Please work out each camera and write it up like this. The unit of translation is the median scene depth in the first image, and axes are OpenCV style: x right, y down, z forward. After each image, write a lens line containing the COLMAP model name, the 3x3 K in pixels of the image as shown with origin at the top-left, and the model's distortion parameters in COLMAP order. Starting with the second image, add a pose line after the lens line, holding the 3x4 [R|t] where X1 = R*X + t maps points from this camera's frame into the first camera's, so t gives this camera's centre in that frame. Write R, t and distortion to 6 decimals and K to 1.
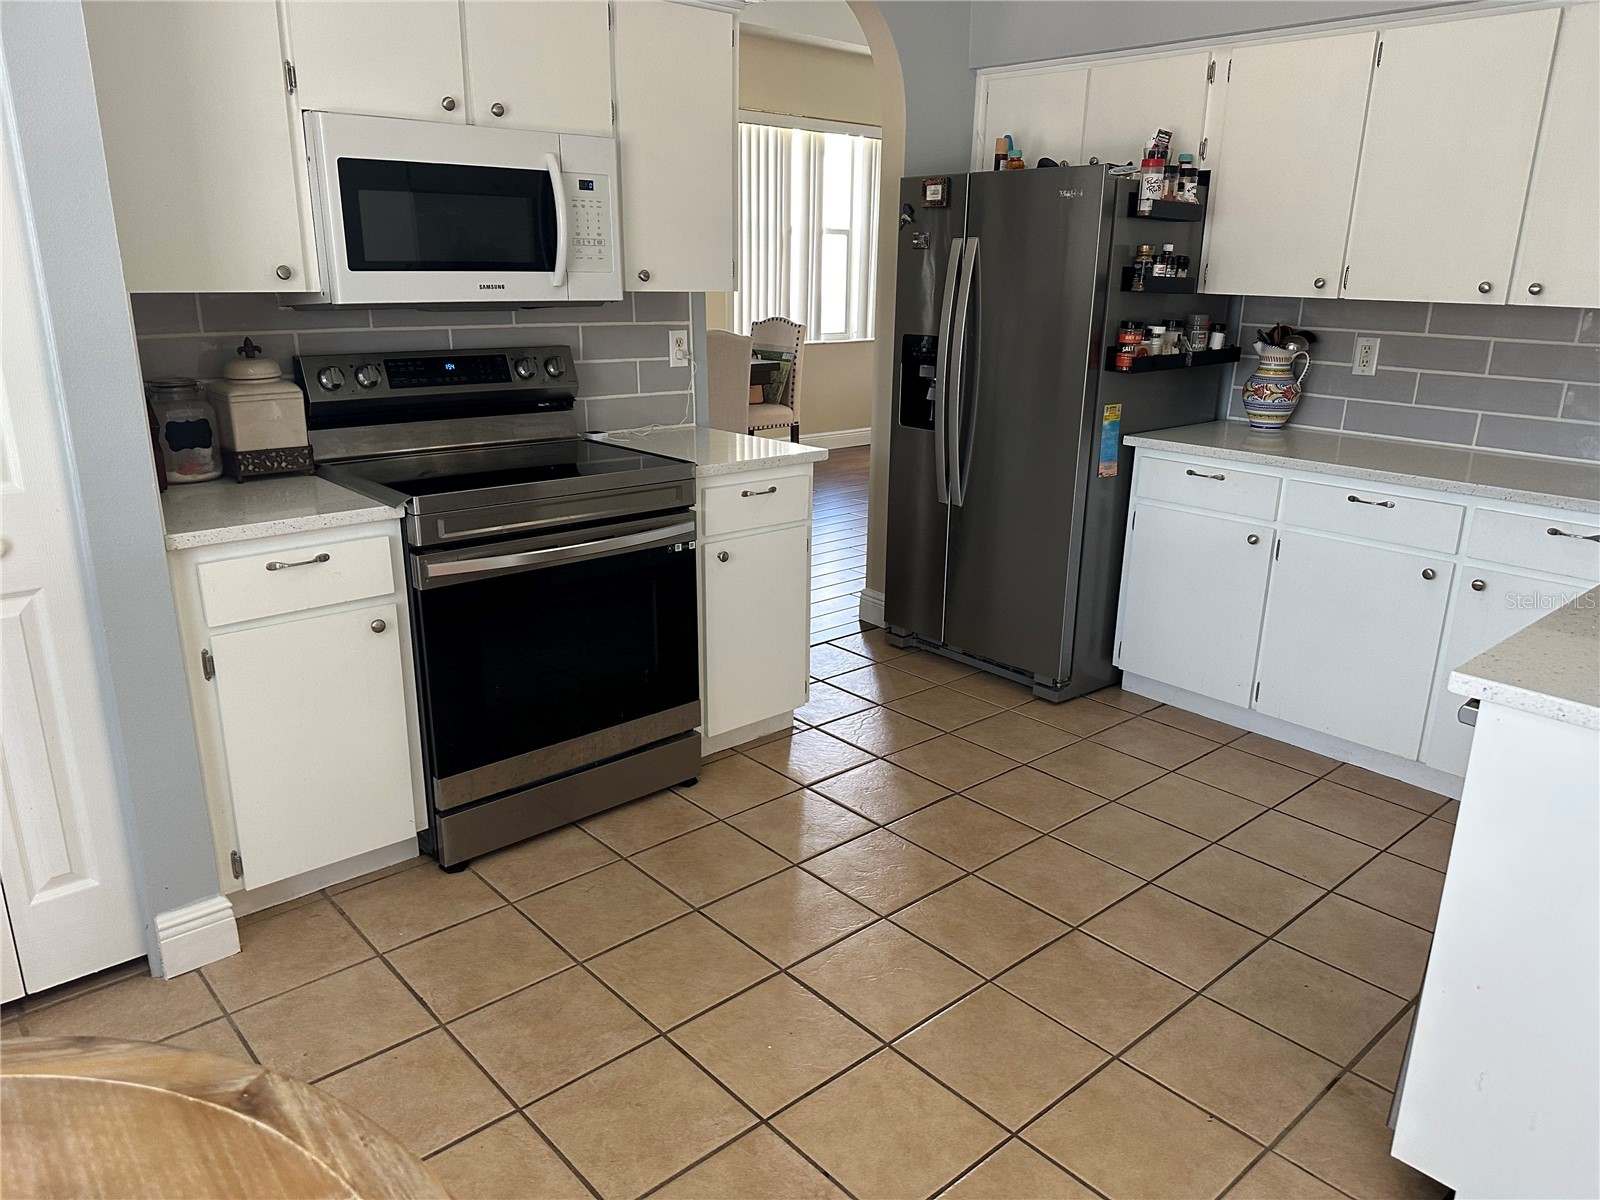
lens RADIAL K [[1125.2, 0, 812.3], [0, 1125.2, 608.1], [0, 0, 1]] dist [0.039737, -0.055687]
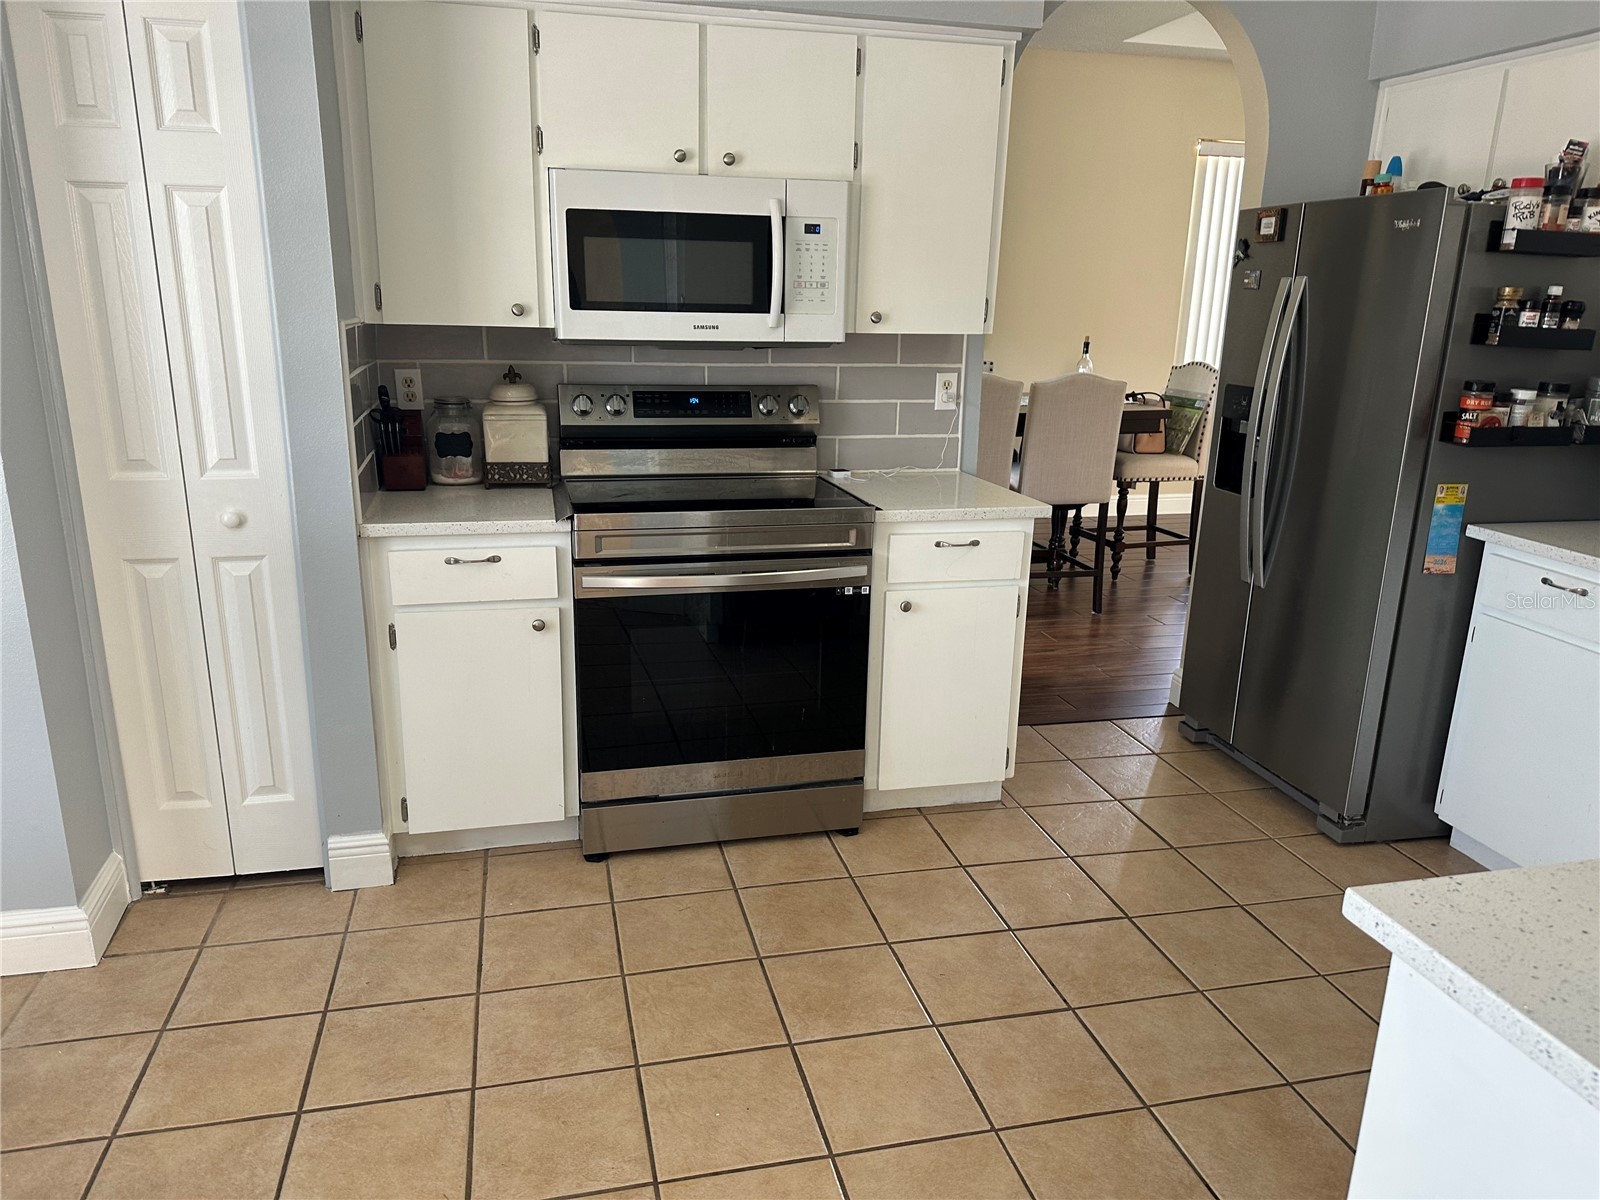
lens RADIAL K [[1125.2, 0, 796.1], [0, 1125.2, 608.8], [0, 0, 1]] dist [0.039737, -0.055687]
pose [[0.876769, 0.132419, -0.462321, 0.302805], [-0.147960, 0.988990, 0.002670, -0.035312], [0.457585, 0.066064, 0.886708, 0.113353]]
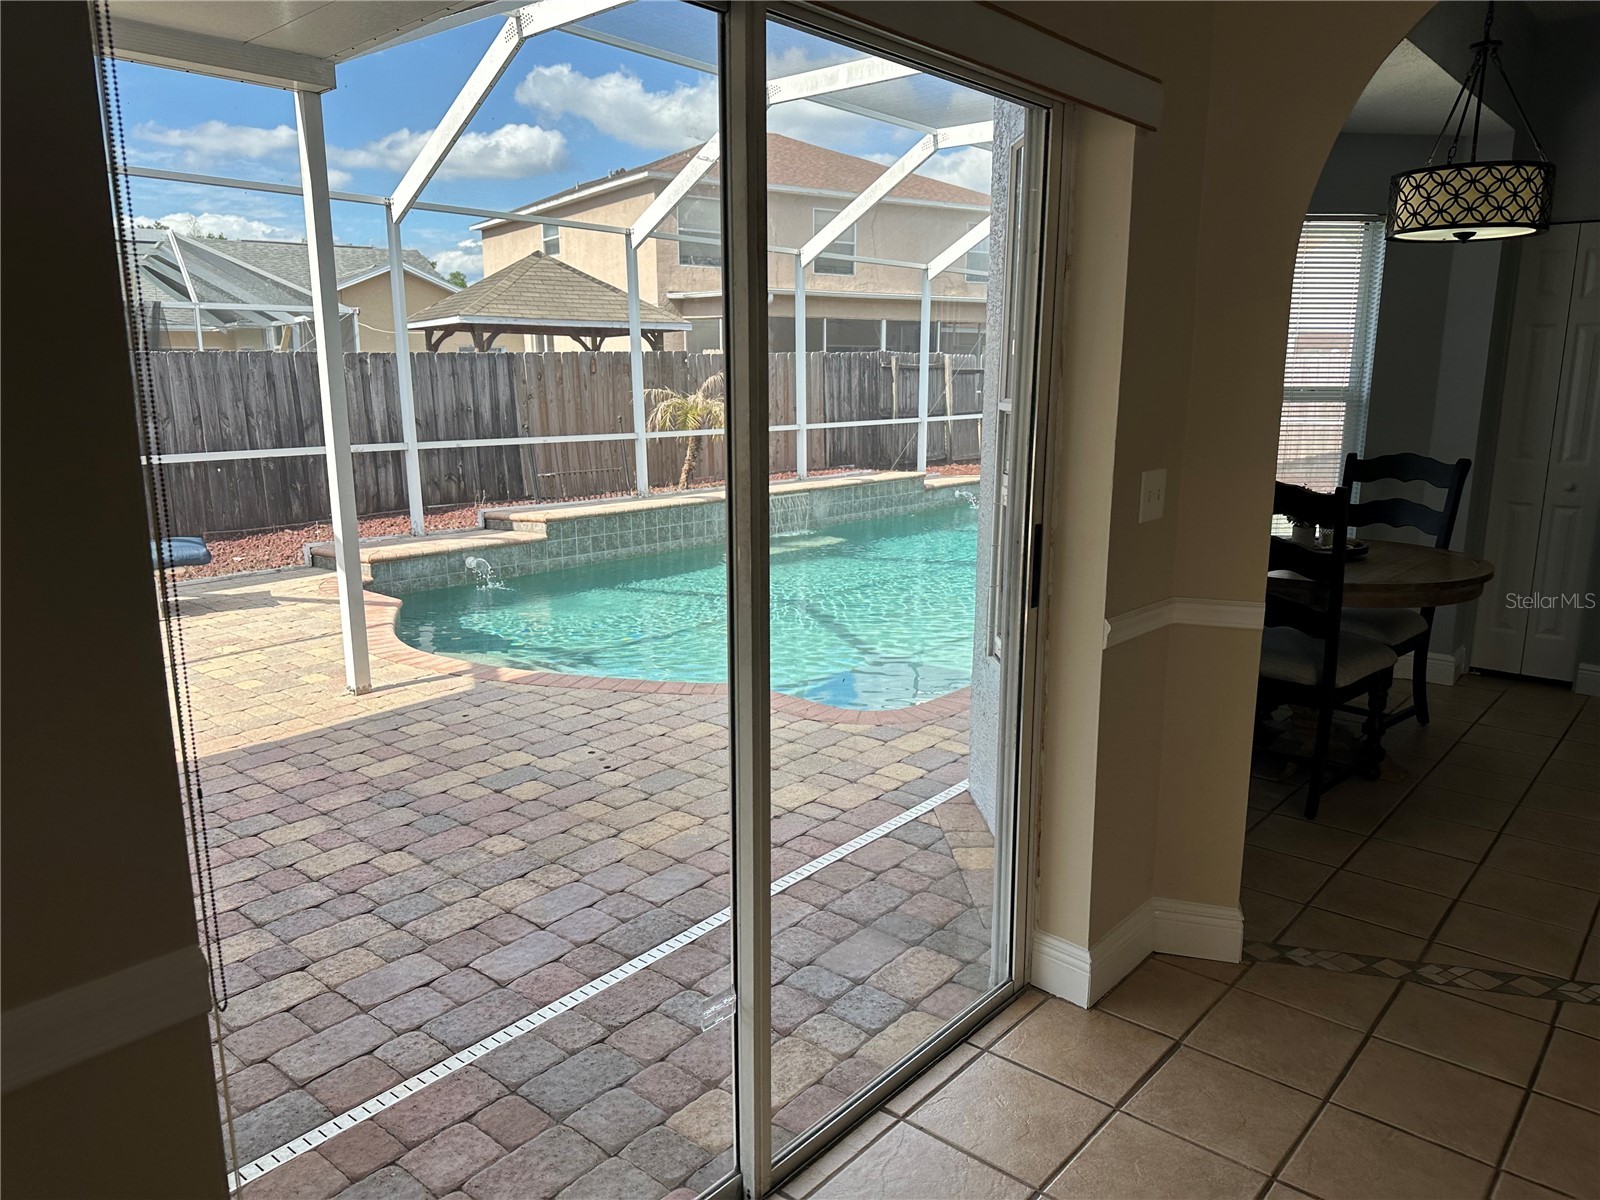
lens RADIAL K [[1125.2, 0, 809.5], [0, 1125.2, 607.2], [0, 0, 1]] dist [0.039737, -0.055687]
pose [[0.119075, 0.188768, -0.974776, 1.097282], [-0.296987, 0.943584, 0.146449, 0.231373], [0.947428, 0.272057, 0.168419, -0.662045]]
